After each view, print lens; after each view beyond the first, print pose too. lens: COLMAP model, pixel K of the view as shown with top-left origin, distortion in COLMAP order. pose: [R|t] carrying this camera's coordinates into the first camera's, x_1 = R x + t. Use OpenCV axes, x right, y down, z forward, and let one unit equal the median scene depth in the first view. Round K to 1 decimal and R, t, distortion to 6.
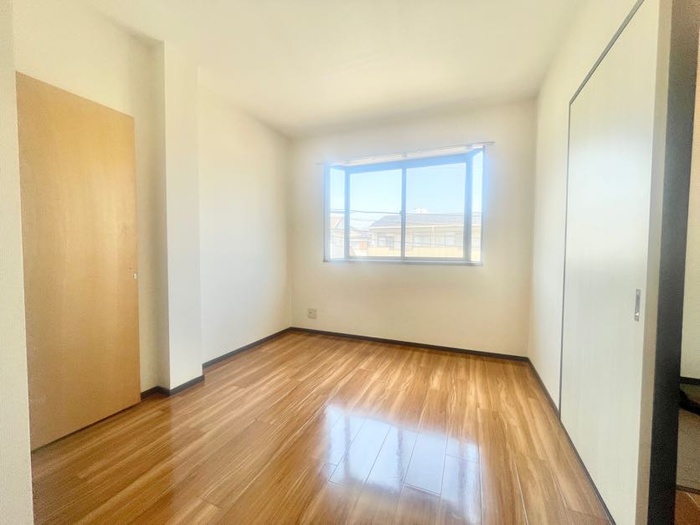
lens RADIAL K [[282.7, 0, 350.0], [0, 282.7, 261.1], [0, 0, 1]] dist [-0.002116, 0.000024]
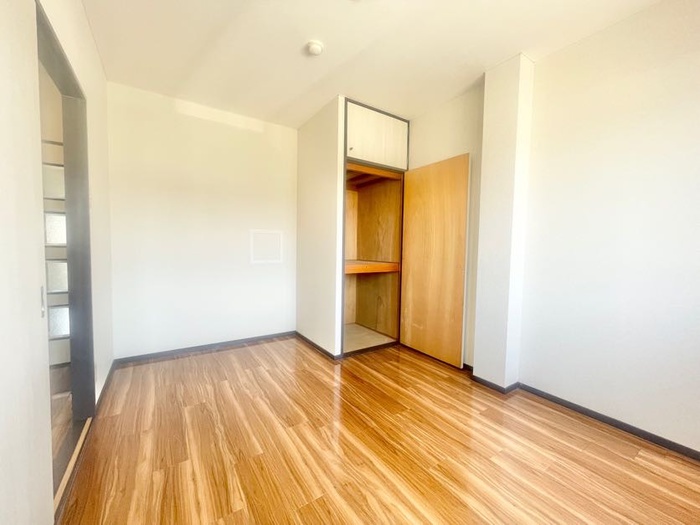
lens RADIAL K [[282.7, 0, 350.1], [0, 282.7, 262.1], [0, 0, 1]] dist [-0.002116, 0.000024]
pose [[-0.545490, 0.029913, -0.837584, 0.609776], [-0.052230, 0.996207, 0.069594, -0.059393], [0.836489, 0.081710, -0.541858, 1.203266]]
